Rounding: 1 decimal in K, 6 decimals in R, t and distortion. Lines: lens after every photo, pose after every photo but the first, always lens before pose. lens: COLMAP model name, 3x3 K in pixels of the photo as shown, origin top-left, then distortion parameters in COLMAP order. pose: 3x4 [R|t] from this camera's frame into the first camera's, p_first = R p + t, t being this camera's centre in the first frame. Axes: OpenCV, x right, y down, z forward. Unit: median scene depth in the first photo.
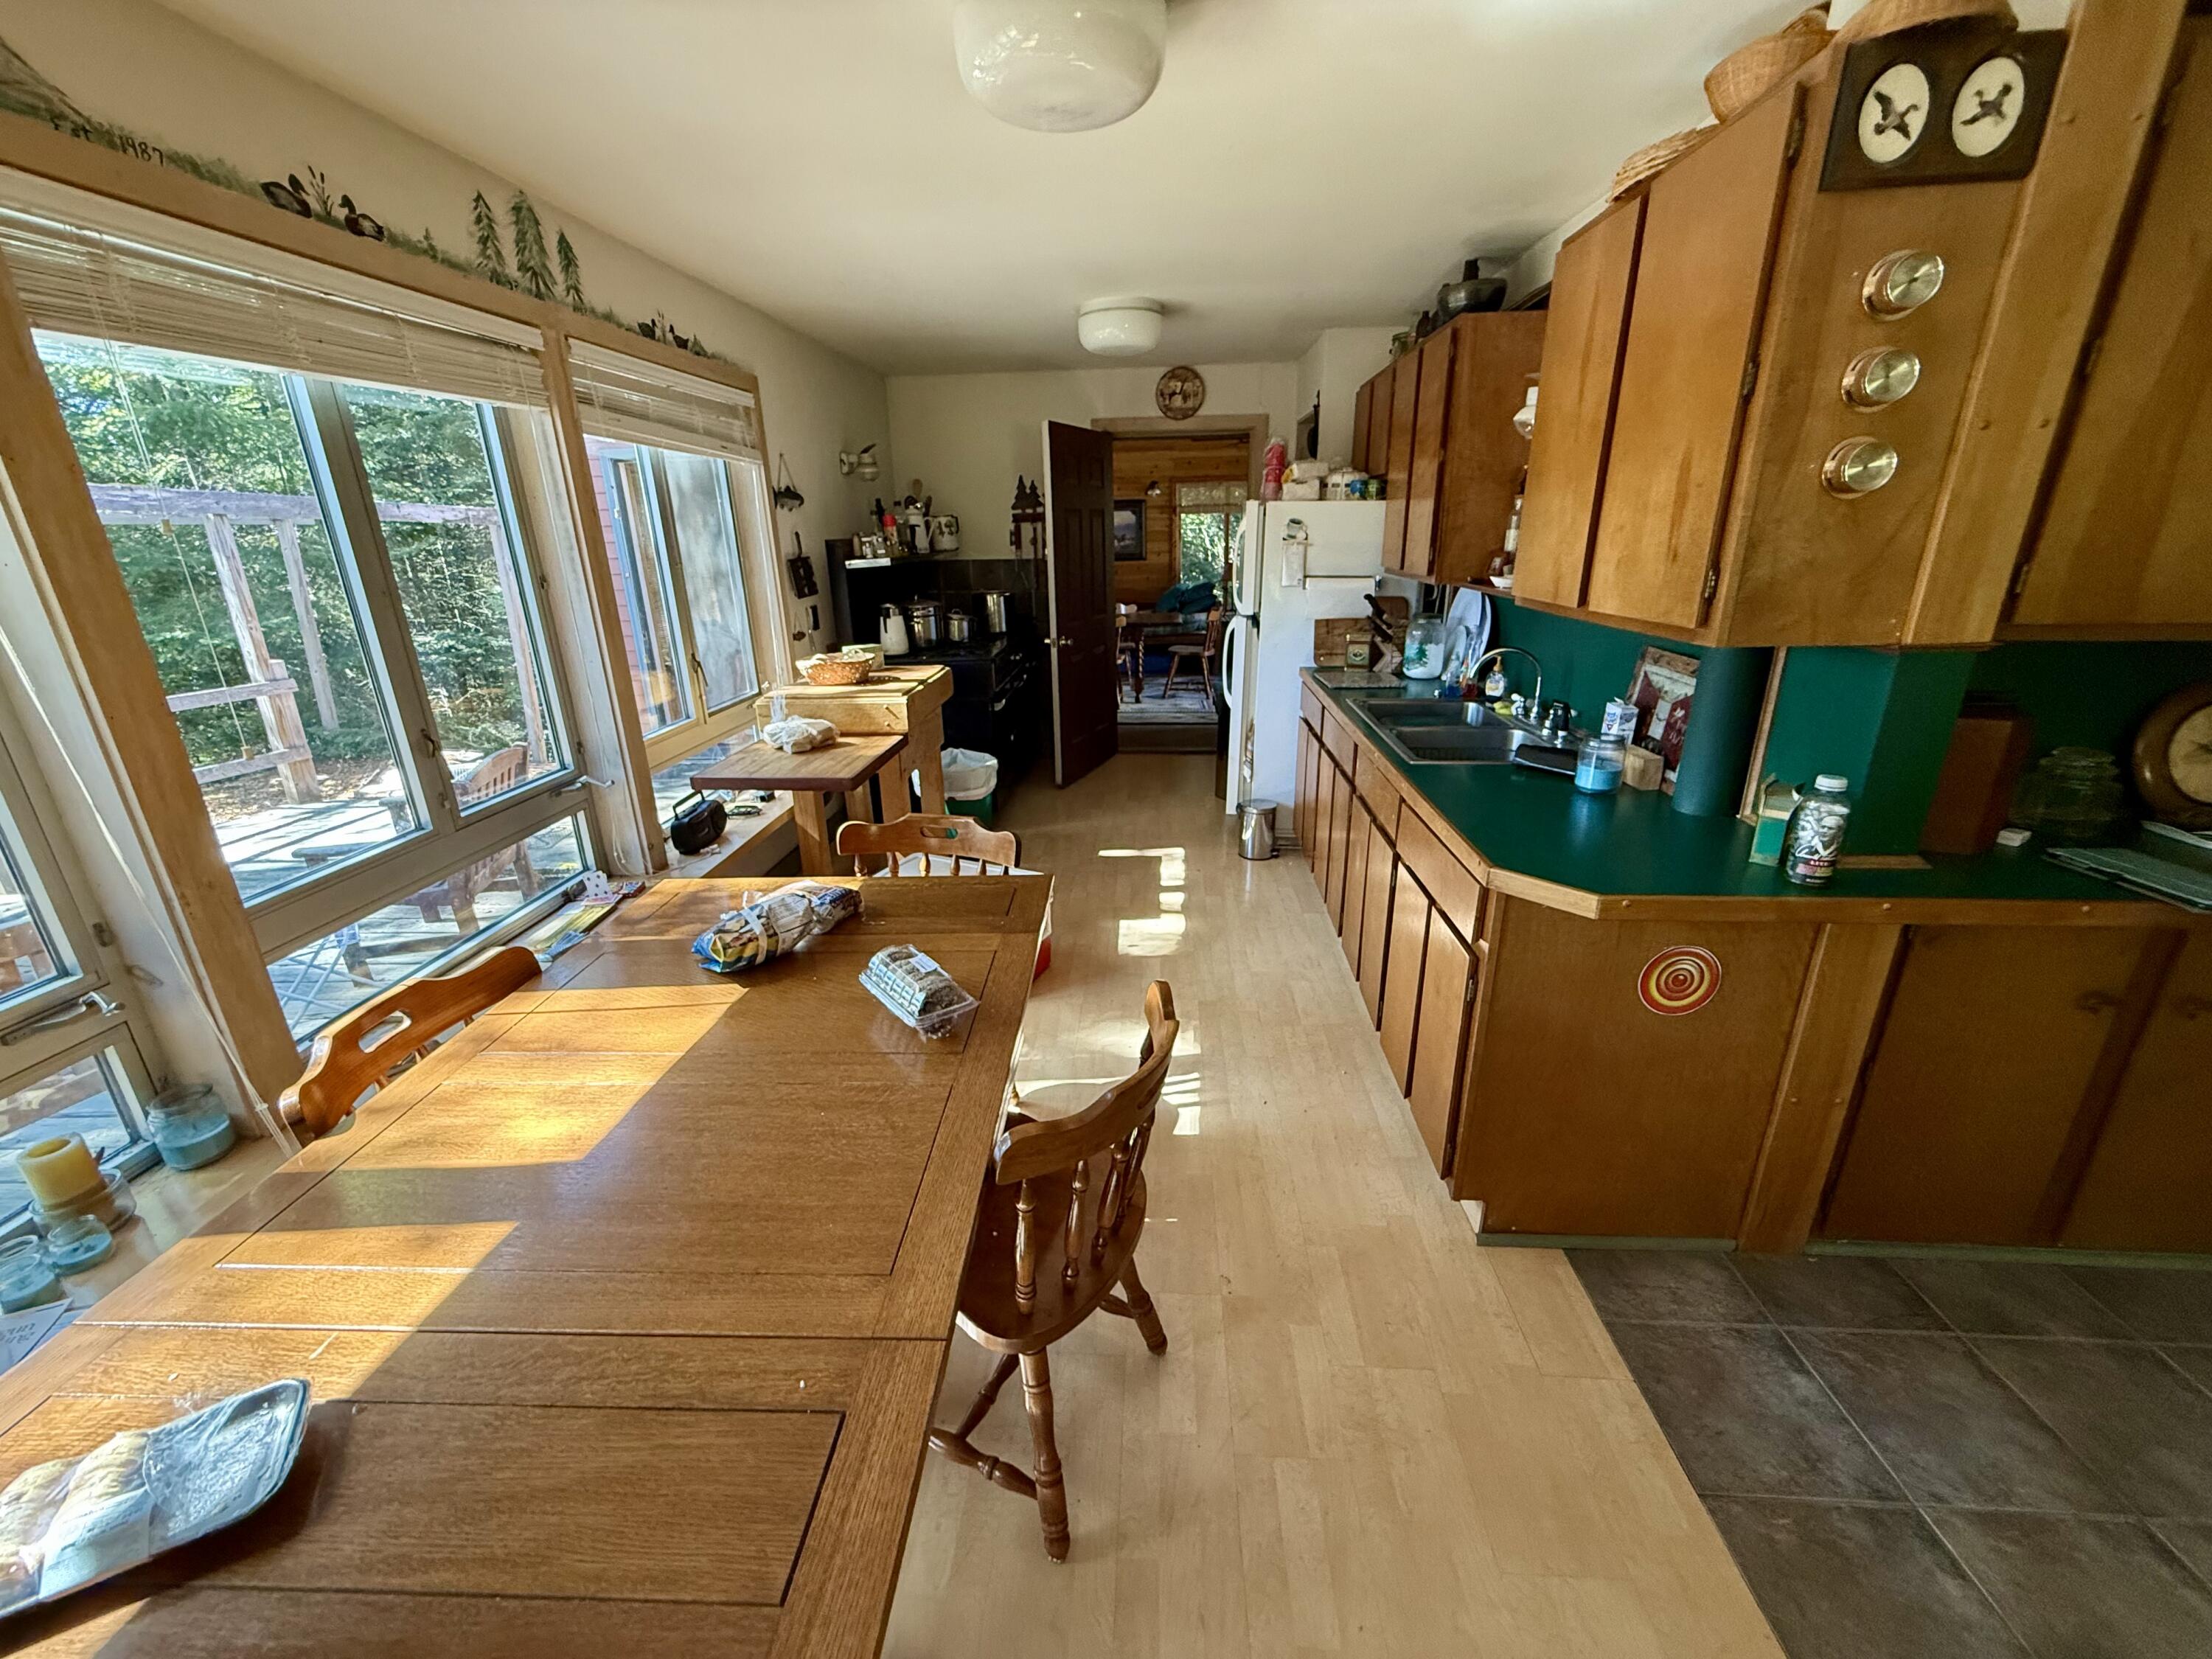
lens RADIAL K [[881.4, 0, 1102.8], [0, 881.4, 829.5], [0, 0, 1]] dist [-0.000156, -0.000682]
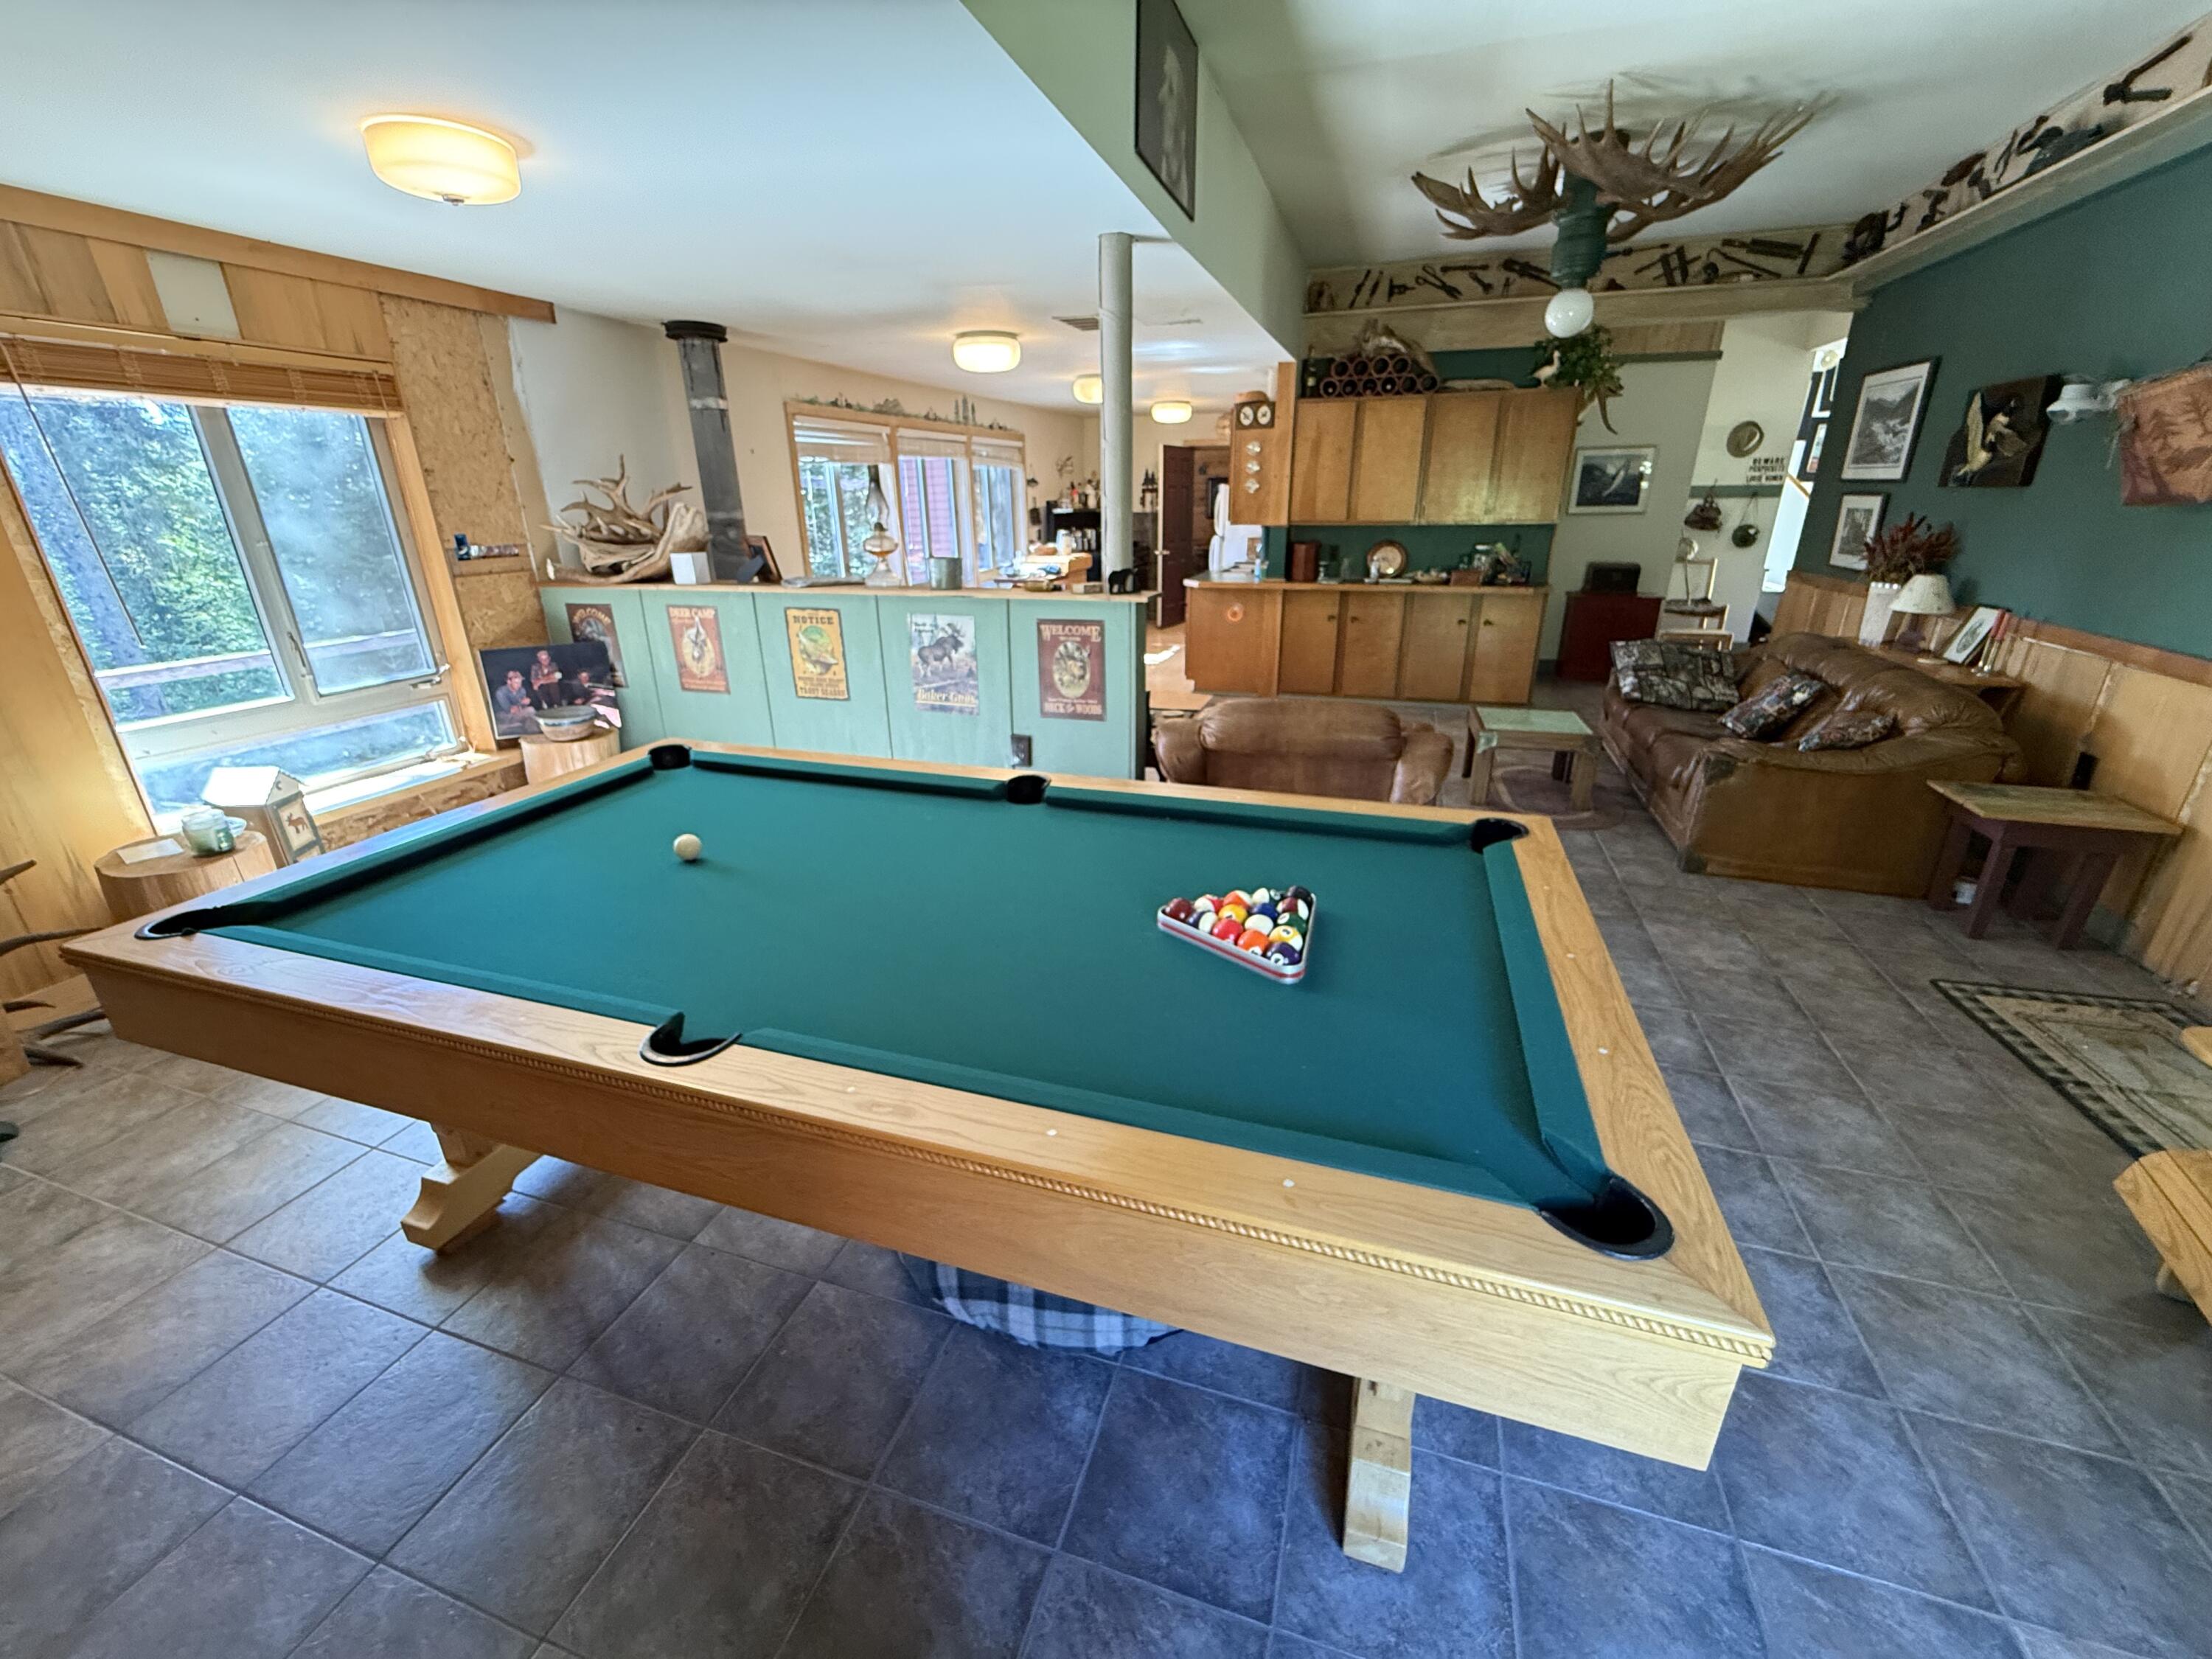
lens RADIAL K [[881.4, 0, 1101.6], [0, 881.4, 831.7], [0, 0, 1]] dist [-0.000156, -0.000682]
pose [[0.969472, 0.094003, -0.226467, 0.809460], [-0.085491, 0.995224, 0.047128, 0.775401], [0.229815, -0.026328, 0.972878, -2.318265]]
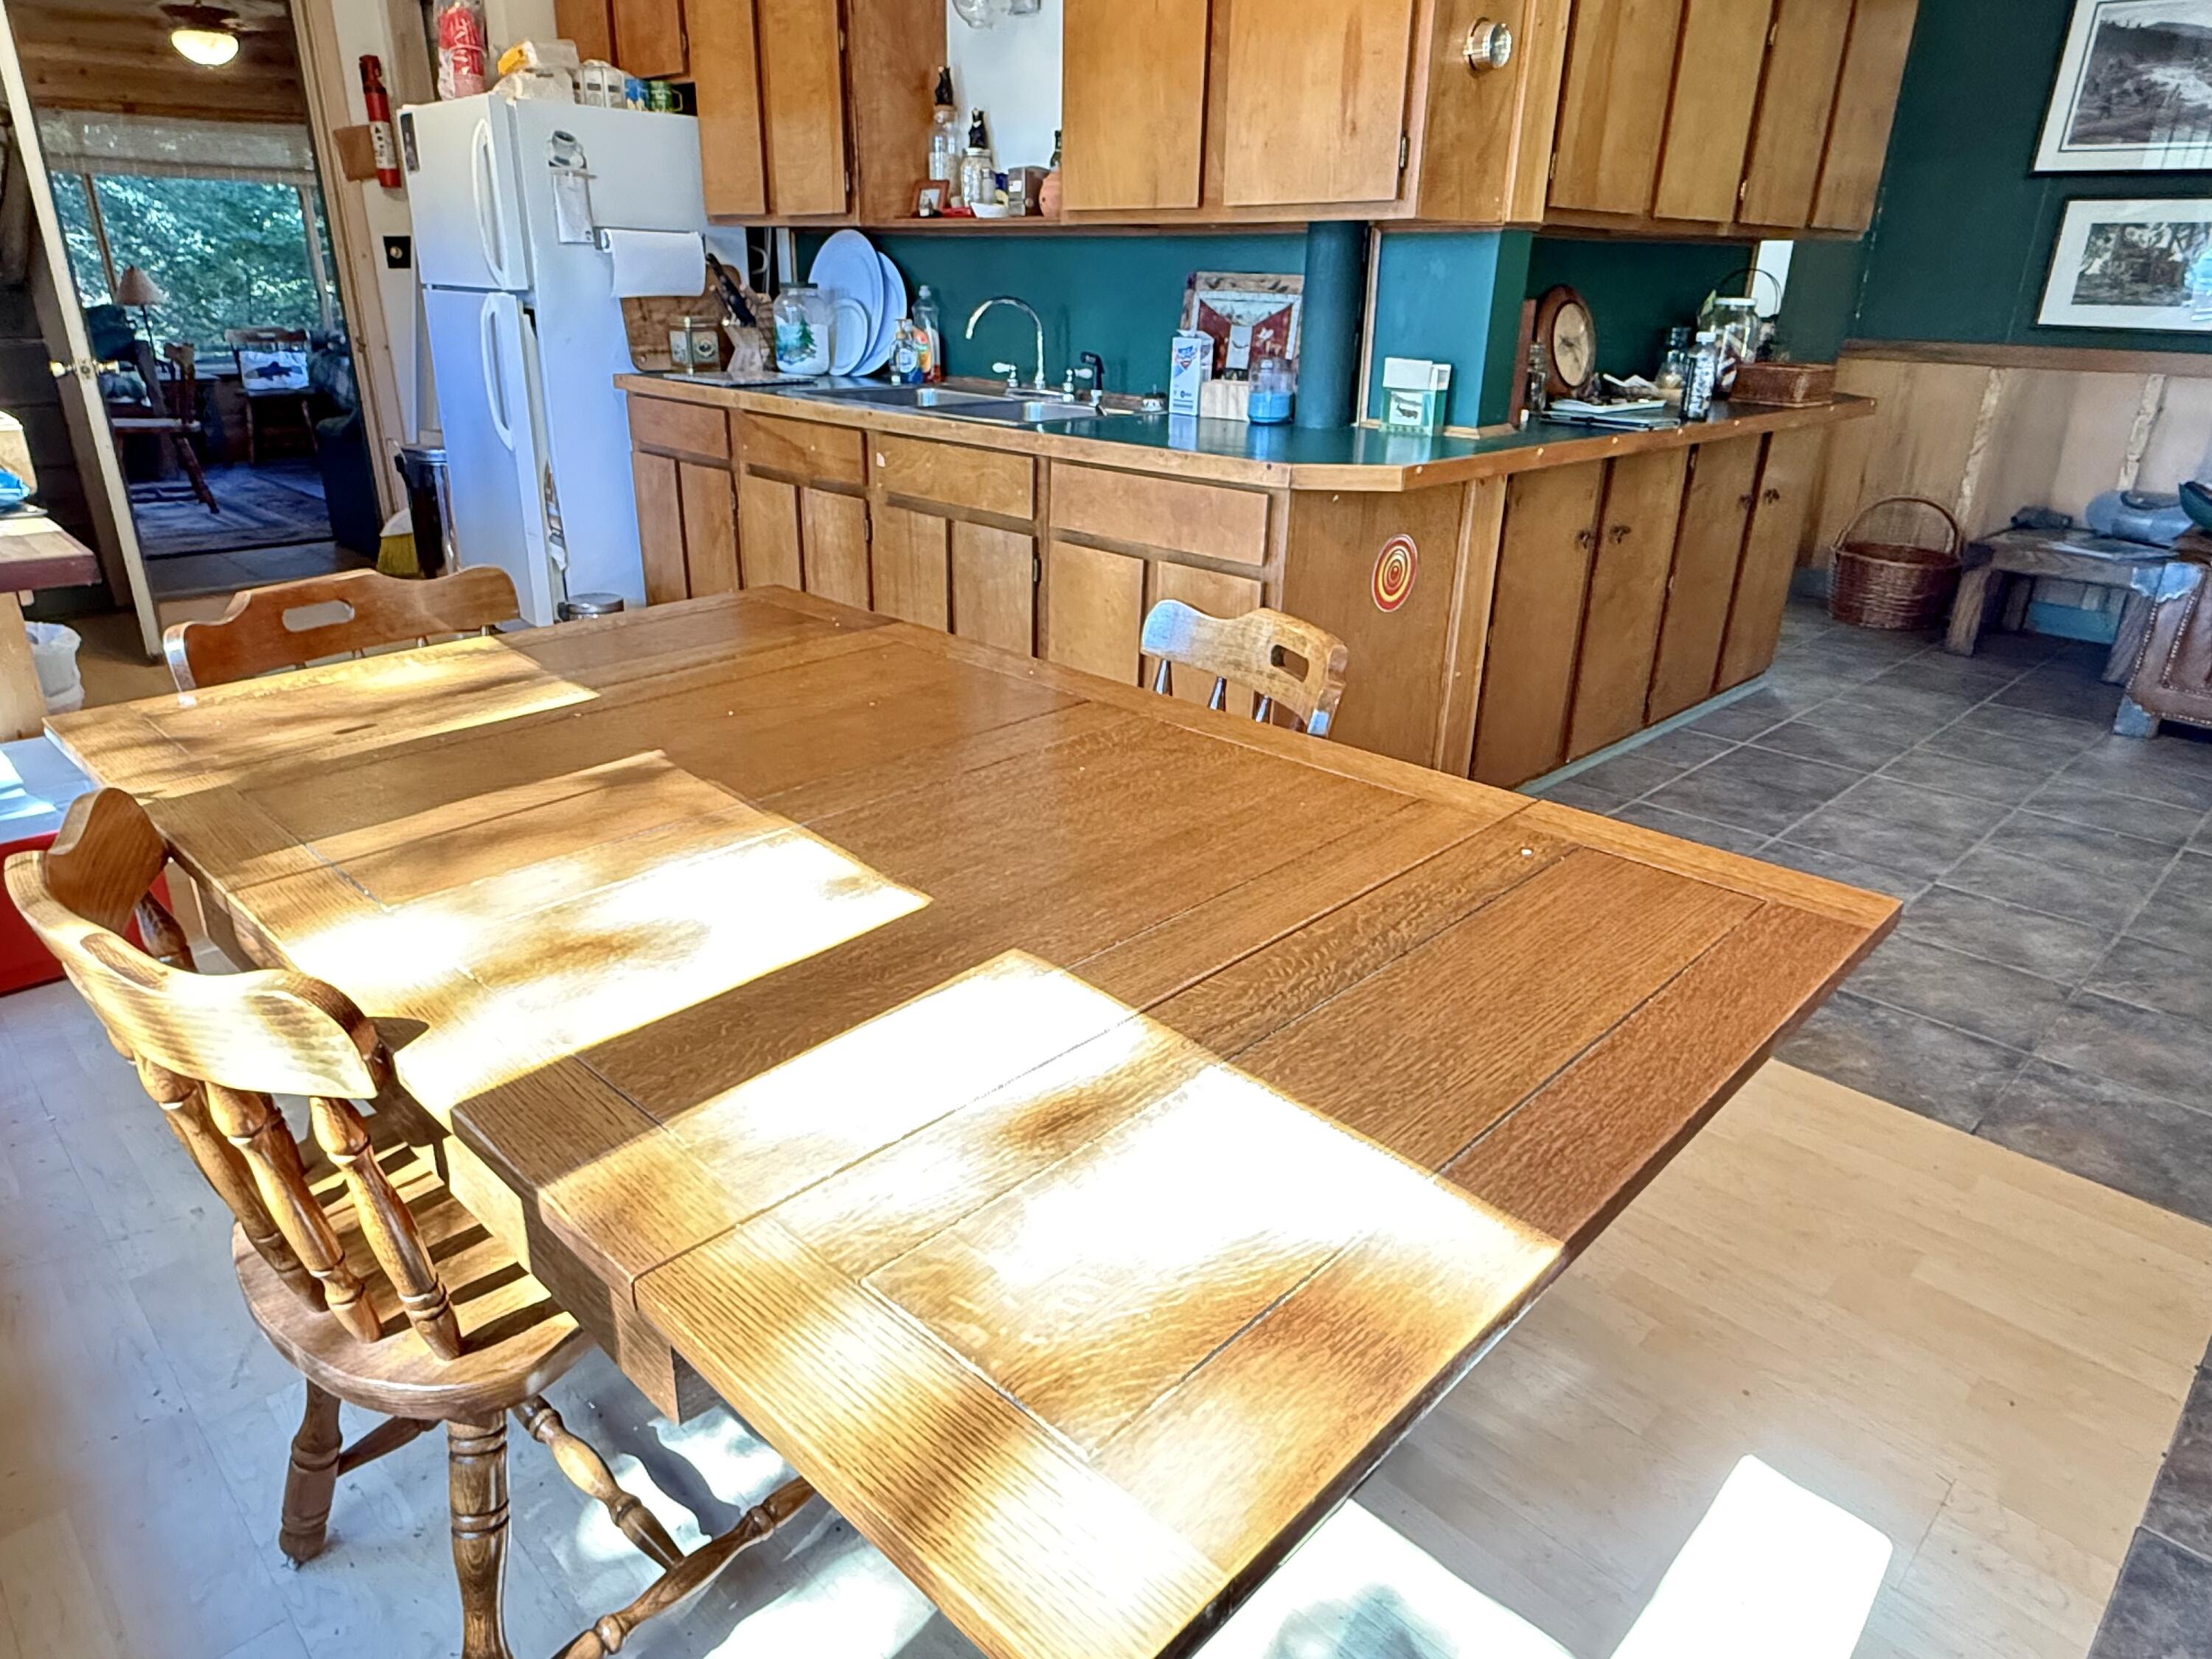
lens RADIAL K [[1356.4, 0, 1092.6], [0, 1356.4, 827.8], [0, 0, 1]] dist [-0.008284, 0.001003]
pose [[0.670281, -0.260832, 0.694759, -0.565536], [0.214469, 0.964334, 0.155125, 0.103847], [-0.710441, 0.045027, 0.702315, 0.121492]]
